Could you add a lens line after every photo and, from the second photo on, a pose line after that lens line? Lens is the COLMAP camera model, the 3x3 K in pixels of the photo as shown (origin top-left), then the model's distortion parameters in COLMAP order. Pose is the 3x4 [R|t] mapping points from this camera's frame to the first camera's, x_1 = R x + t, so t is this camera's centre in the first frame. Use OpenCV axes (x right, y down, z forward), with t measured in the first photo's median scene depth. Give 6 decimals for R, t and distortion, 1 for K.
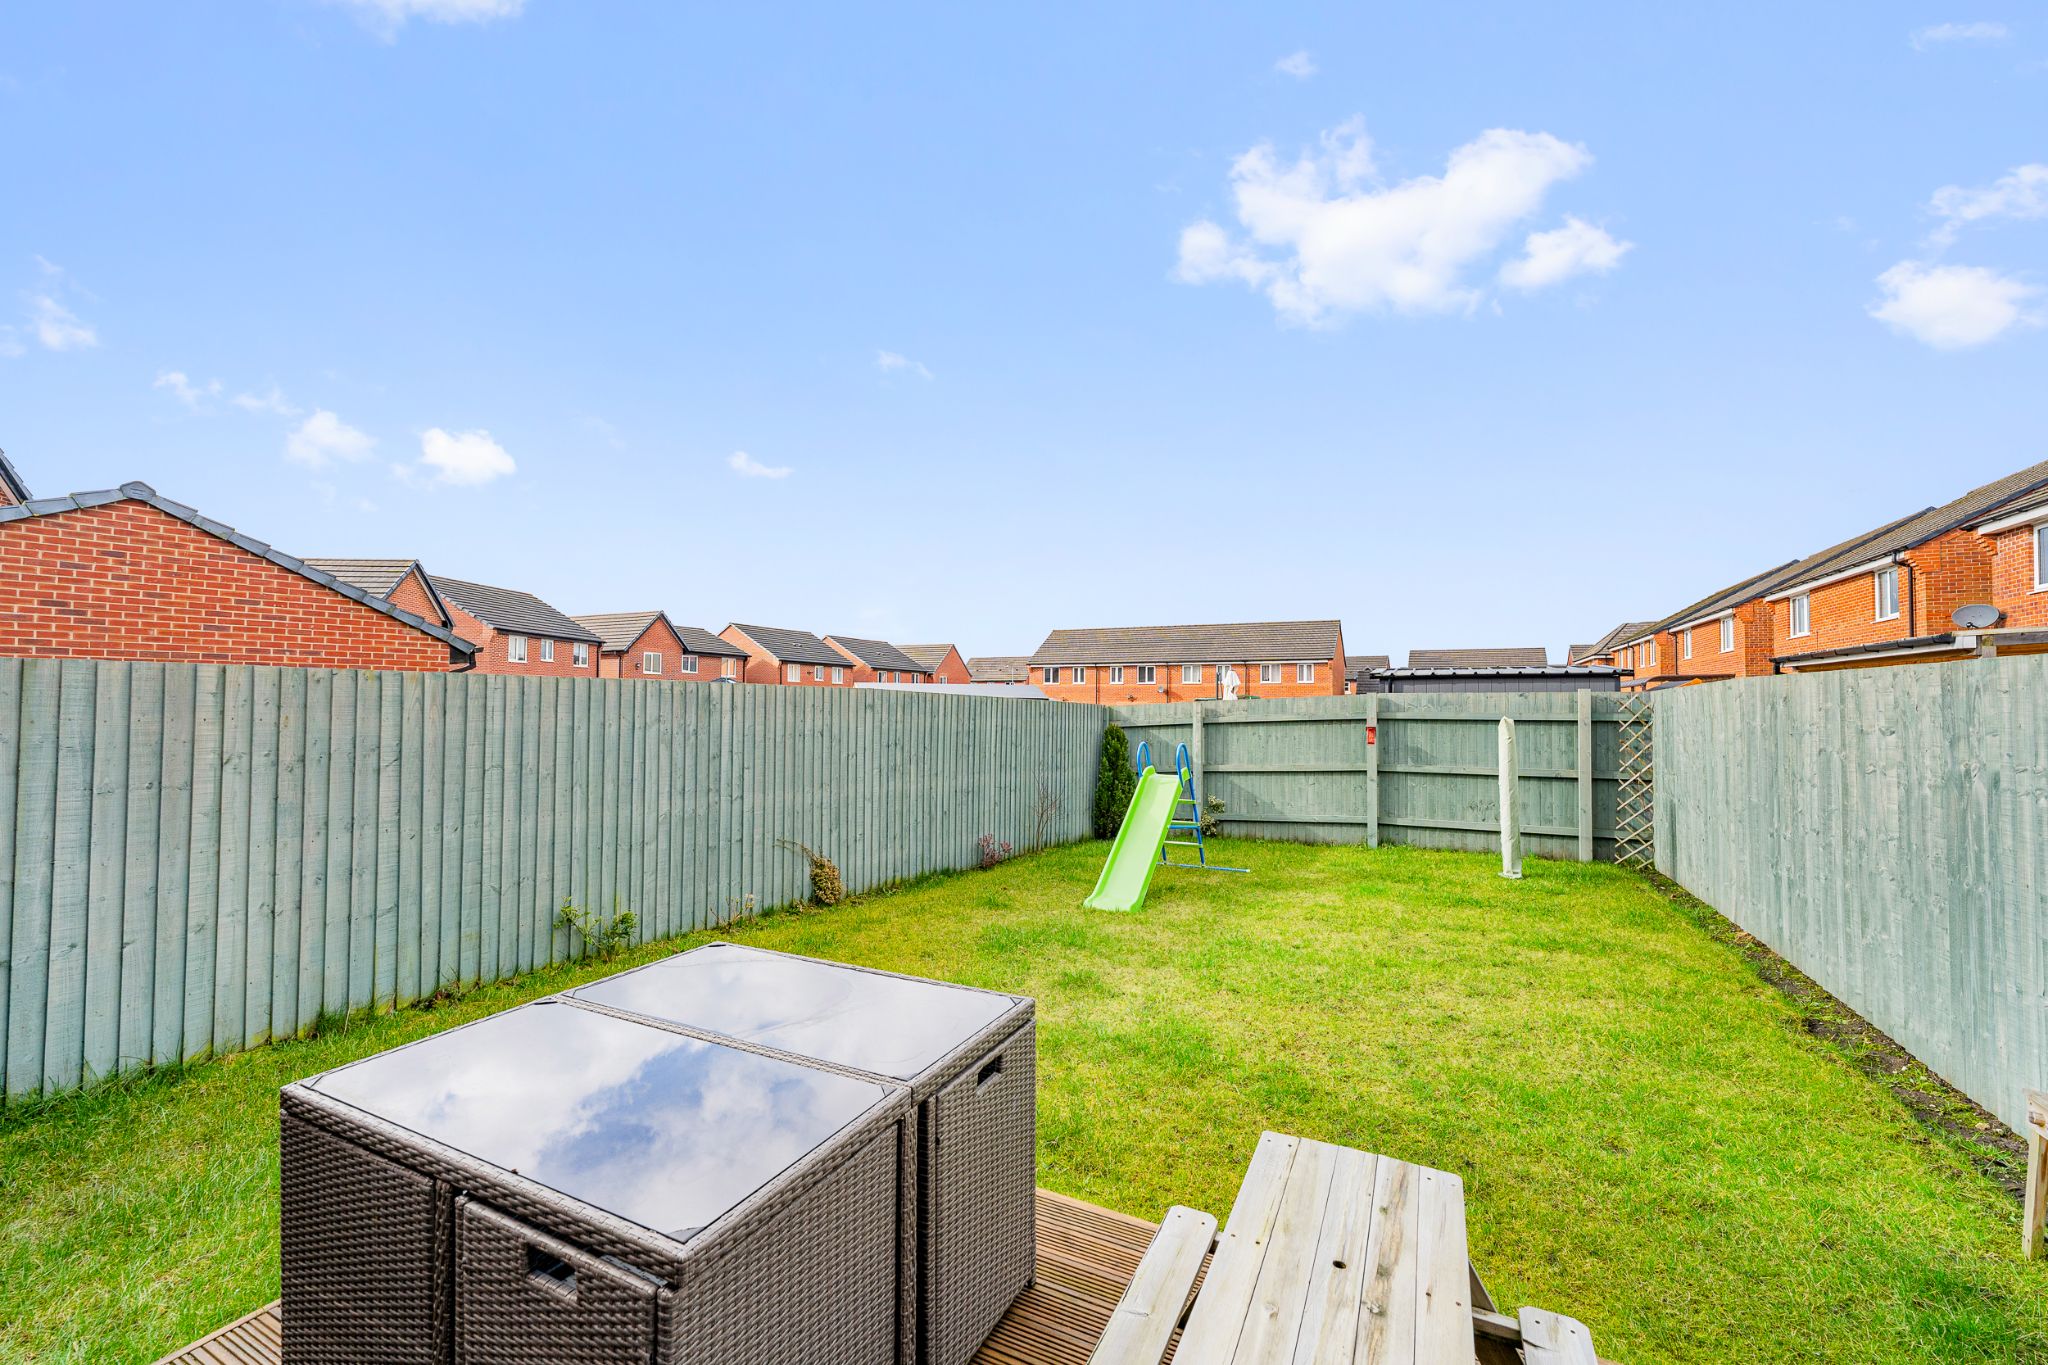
lens RADIAL K [[827.3, 0, 1024.0], [0, 827.3, 682.5], [0, 0, 1]] dist [0.001158, -0.000364]
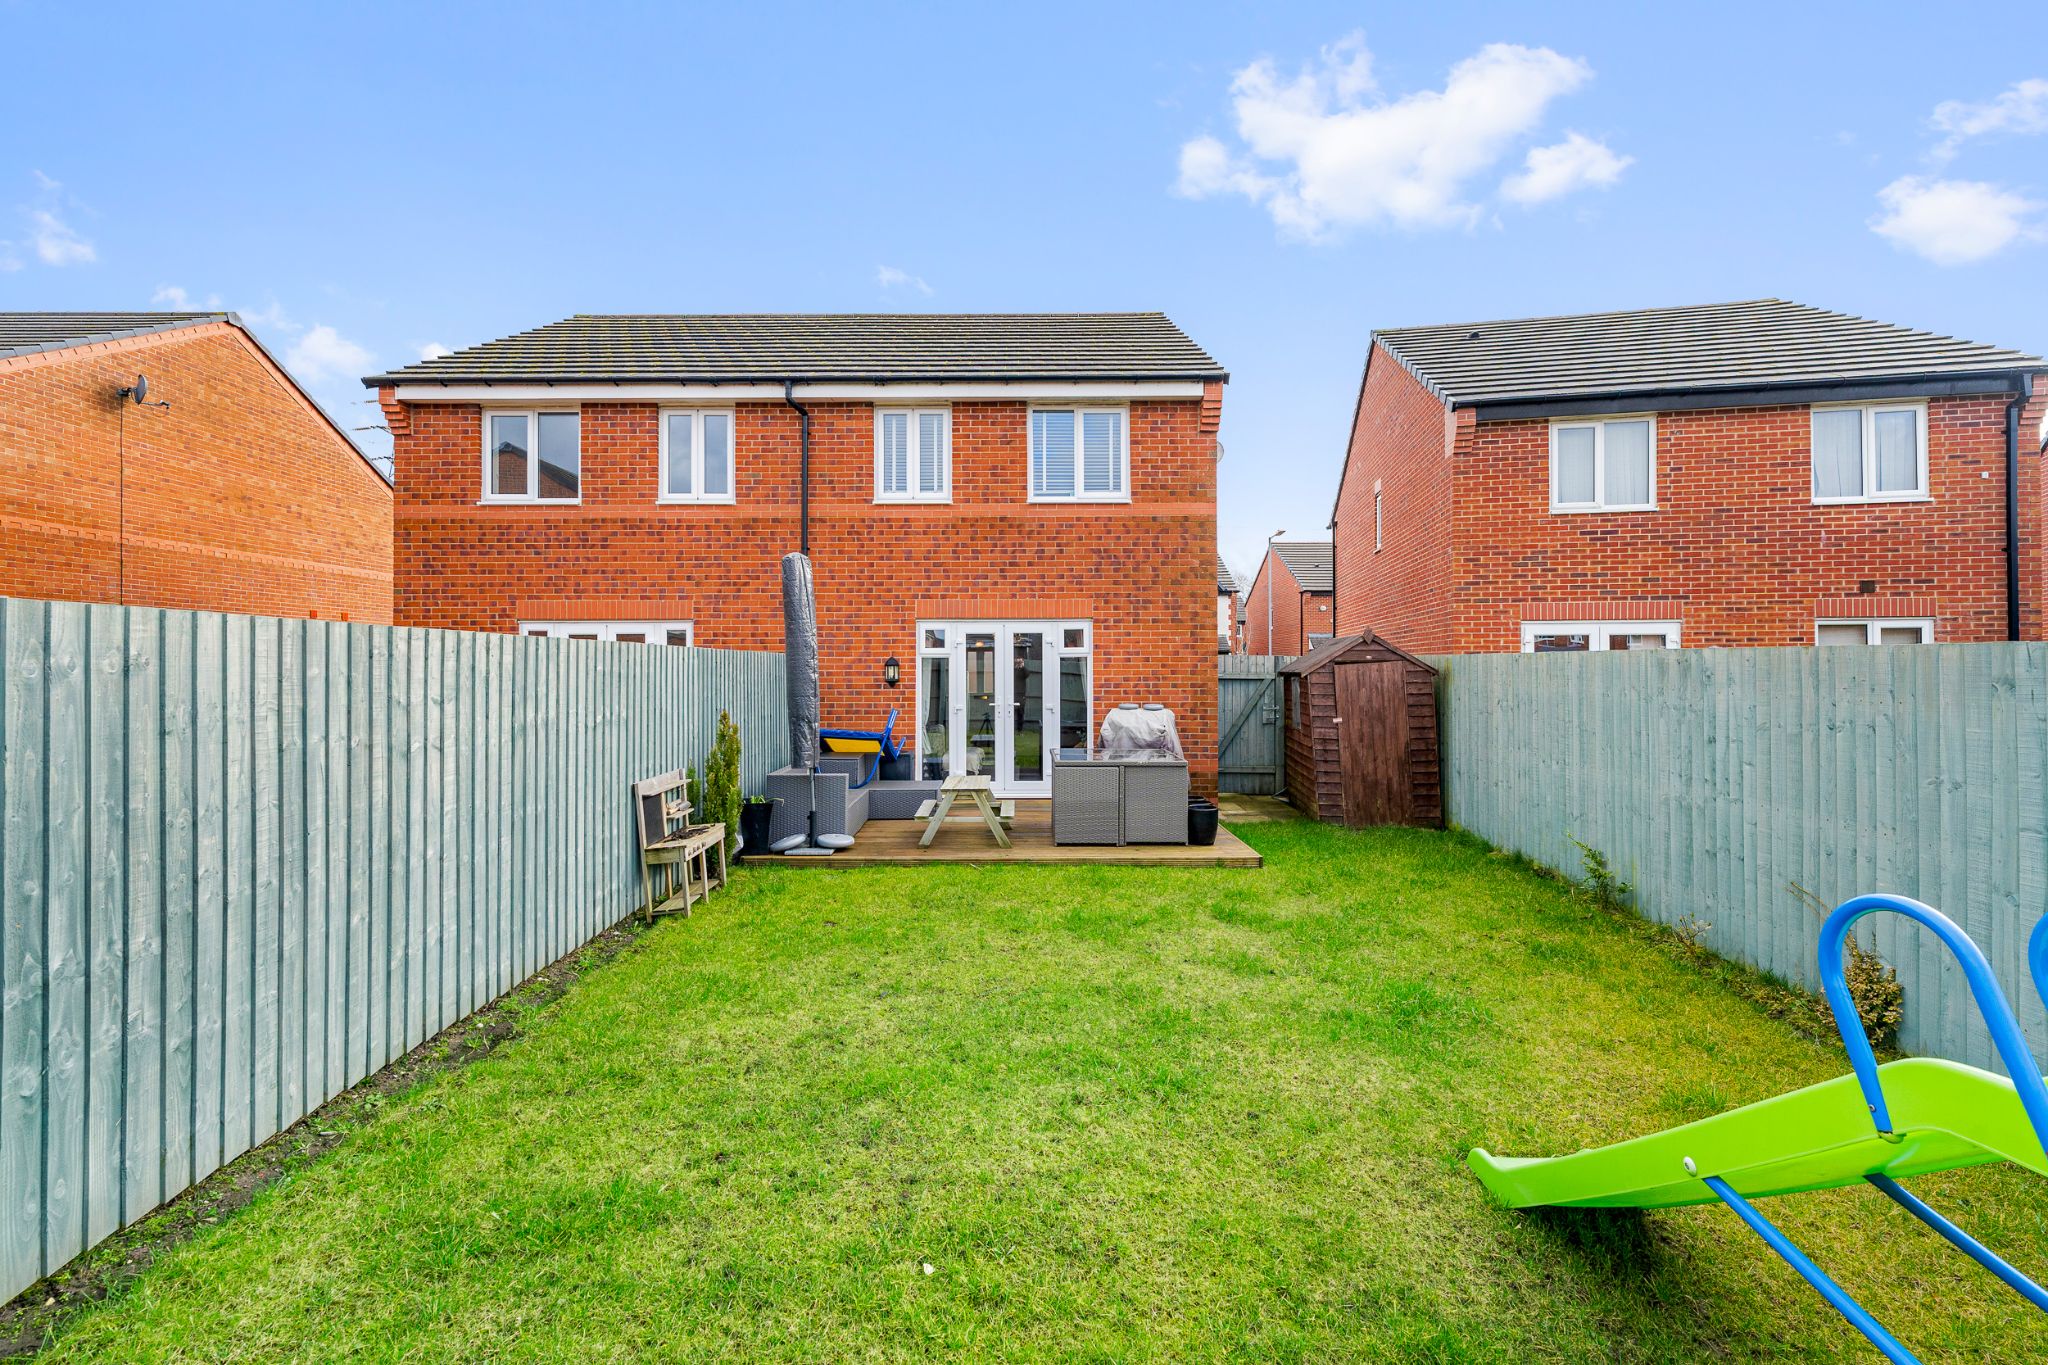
lens RADIAL K [[839.4, 0, 1019.7], [0, 839.4, 661.5], [0, 0, 1]] dist [-0.000808, -0.000101]
pose [[-0.894629, -0.009876, -0.446701, 0.555126], [0.005300, 0.999451, -0.032711, 0.031428], [0.446778, -0.031632, -0.894085, 1.335903]]
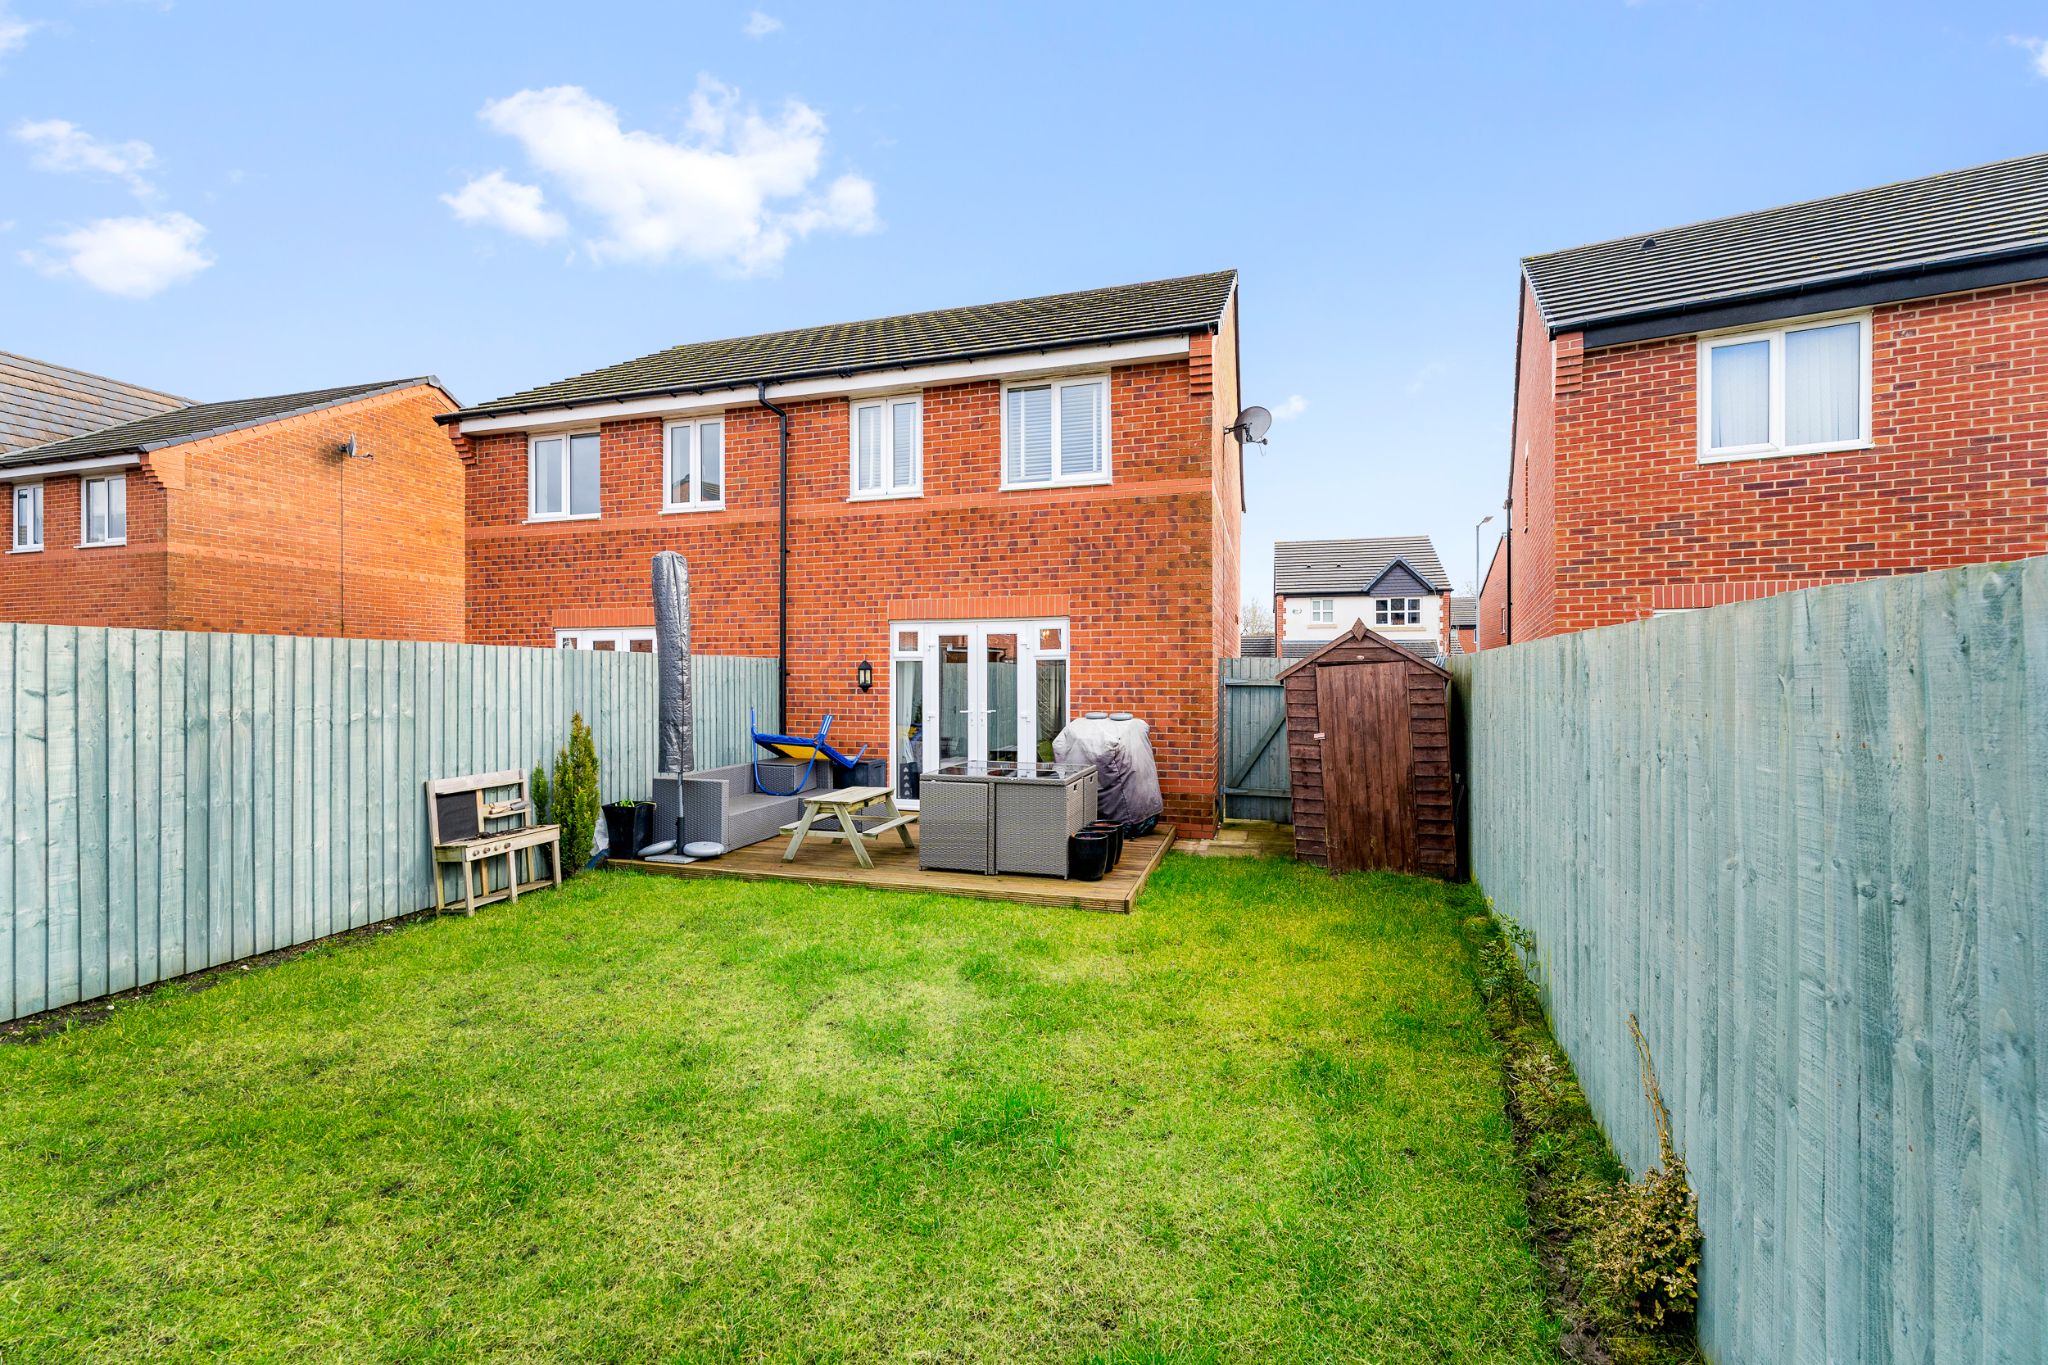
lens RADIAL K [[839.7, 0, 1018.5], [0, 839.7, 676.2], [0, 0, 1]] dist [-0.001145, -0.000333]
pose [[-0.984628, -0.008826, -0.174443, 0.061261], [-0.003950, 0.999592, -0.028279, 0.039627], [0.174621, -0.027155, -0.984261, 1.354707]]
